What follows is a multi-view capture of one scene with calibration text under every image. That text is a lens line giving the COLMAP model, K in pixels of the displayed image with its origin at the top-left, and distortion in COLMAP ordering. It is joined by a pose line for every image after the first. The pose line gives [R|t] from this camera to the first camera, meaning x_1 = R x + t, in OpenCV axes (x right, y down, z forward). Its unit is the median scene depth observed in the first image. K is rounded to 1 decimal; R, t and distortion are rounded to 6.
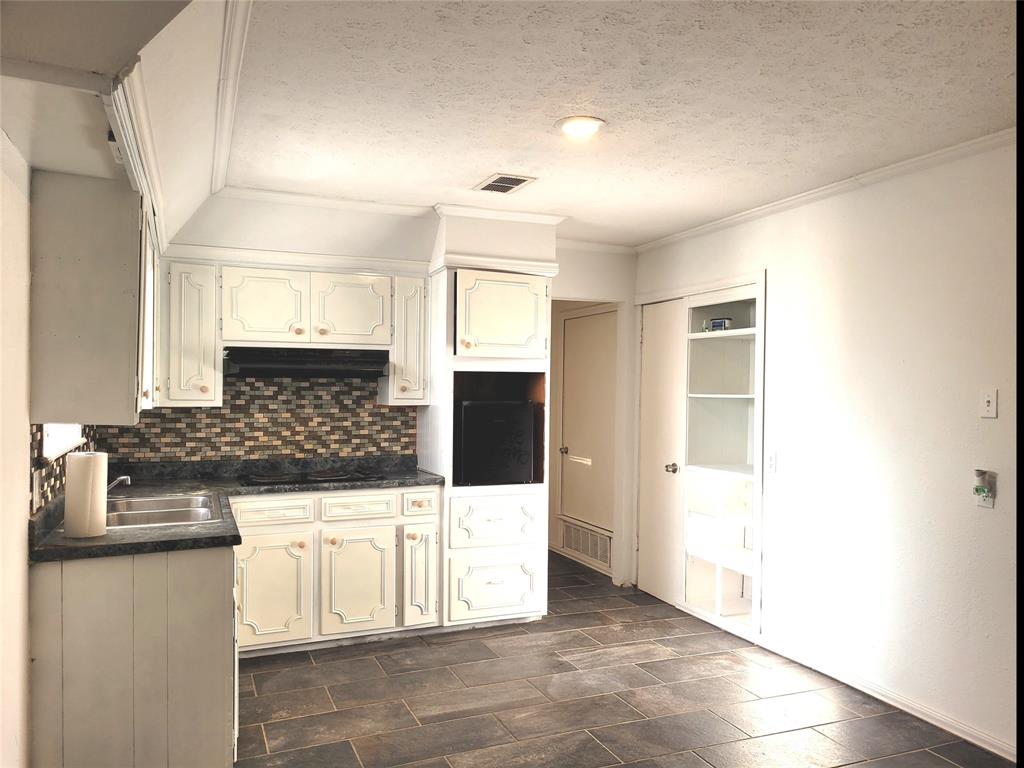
lens RADIAL K [[776.1, 0, 511.9], [0, 776.1, 394.5], [0, 0, 1]] dist [0.055017, -0.038711]
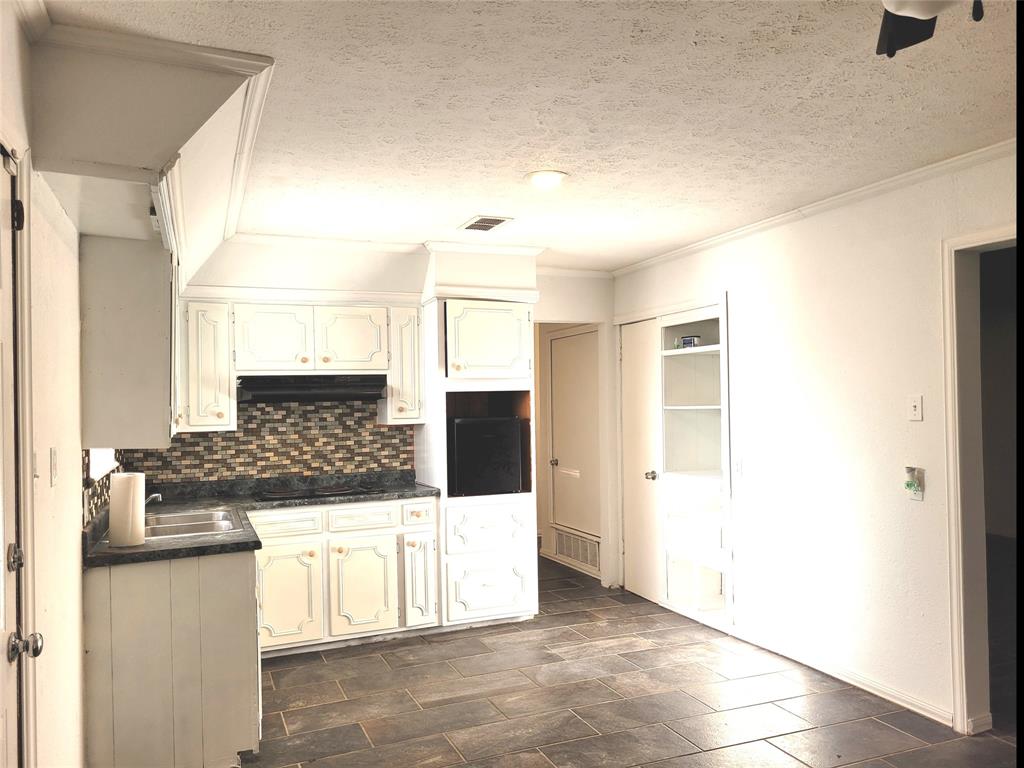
lens RADIAL K [[776.1, 0, 508.8], [0, 776.1, 393.5], [0, 0, 1]] dist [0.055017, -0.038711]
pose [[0.999568, -0.028951, -0.005155, 0.020086], [0.028830, 0.999340, -0.022097, -0.001123], [0.005791, 0.021939, 0.999743, -0.099739]]
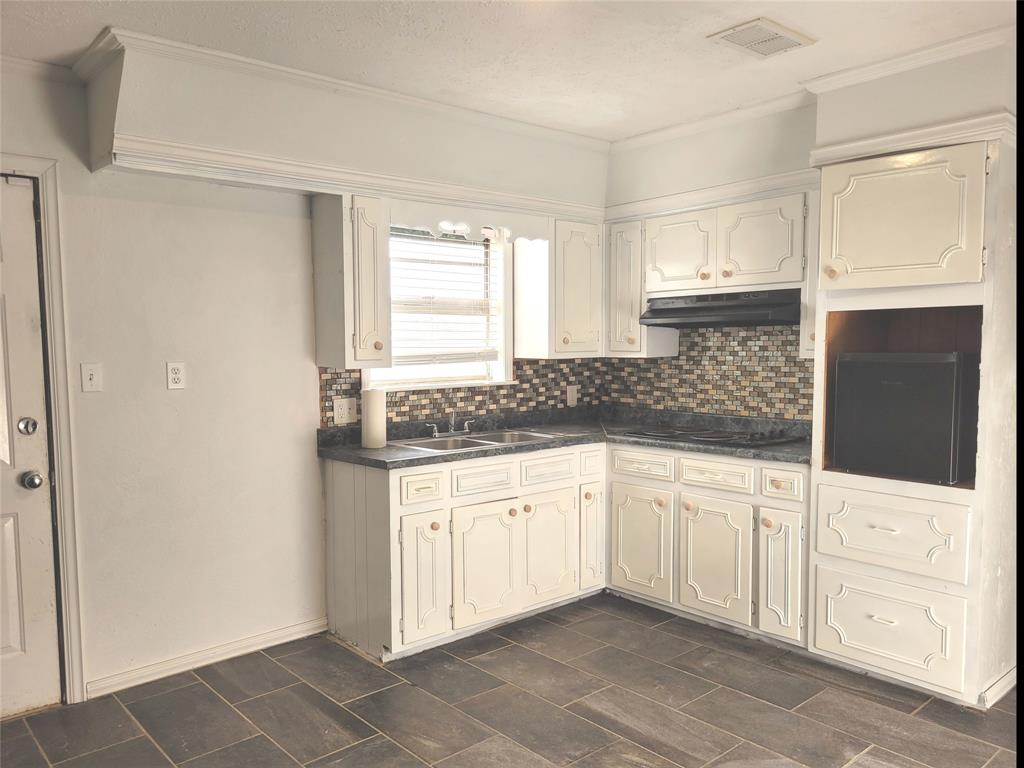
lens RADIAL K [[776.1, 0, 527.3], [0, 776.1, 397.5], [0, 0, 1]] dist [0.055017, -0.038711]
pose [[0.320944, 0.057553, -0.945348, 0.544063], [0.004658, 0.998044, 0.062342, 0.003412], [0.947087, -0.024412, 0.320048, 0.517071]]
